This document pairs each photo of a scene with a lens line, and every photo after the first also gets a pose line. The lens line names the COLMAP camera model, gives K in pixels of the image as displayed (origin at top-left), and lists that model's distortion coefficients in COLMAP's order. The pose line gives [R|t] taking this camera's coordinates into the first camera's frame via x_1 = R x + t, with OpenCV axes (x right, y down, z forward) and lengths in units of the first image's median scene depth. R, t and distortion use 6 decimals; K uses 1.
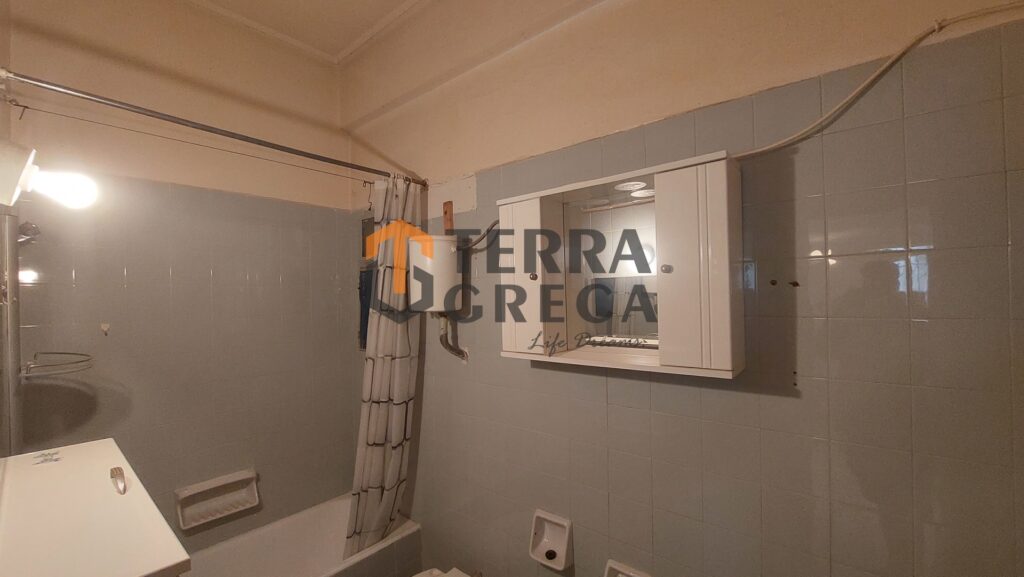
lens RADIAL K [[412.7, 0, 511.5], [0, 412.7, 290.7], [0, 0, 1]] dist [-0.001028, -0.000211]
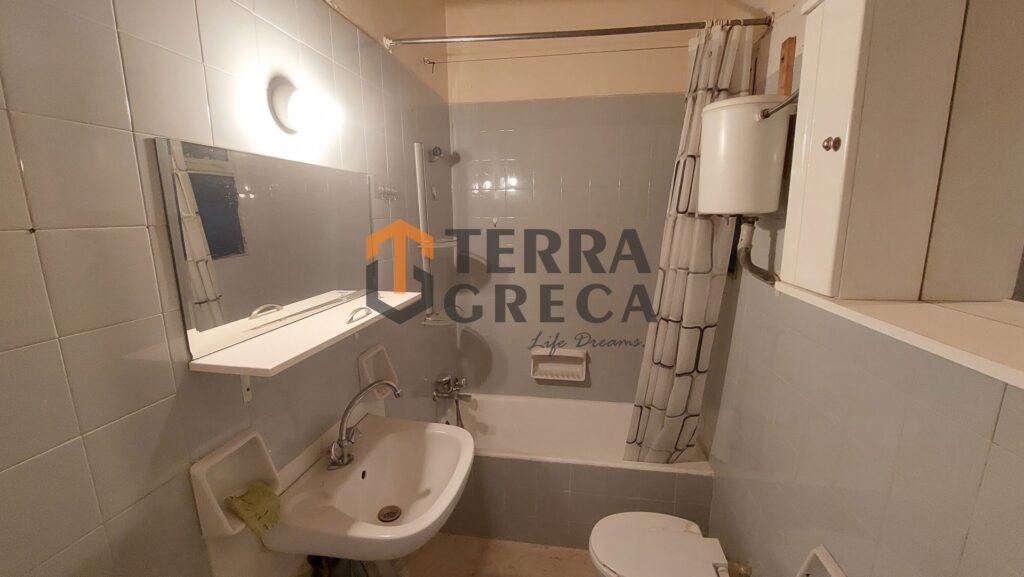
lens RADIAL K [[412.7, 0, 511.5], [0, 412.7, 290.7], [0, 0, 1]] dist [-0.001028, -0.000211]
pose [[0.523328, 0.175885, -0.833782, 0.218919], [0.007316, 0.977503, 0.210795, 0.023861], [0.852100, -0.116414, 0.510268, 0.280898]]
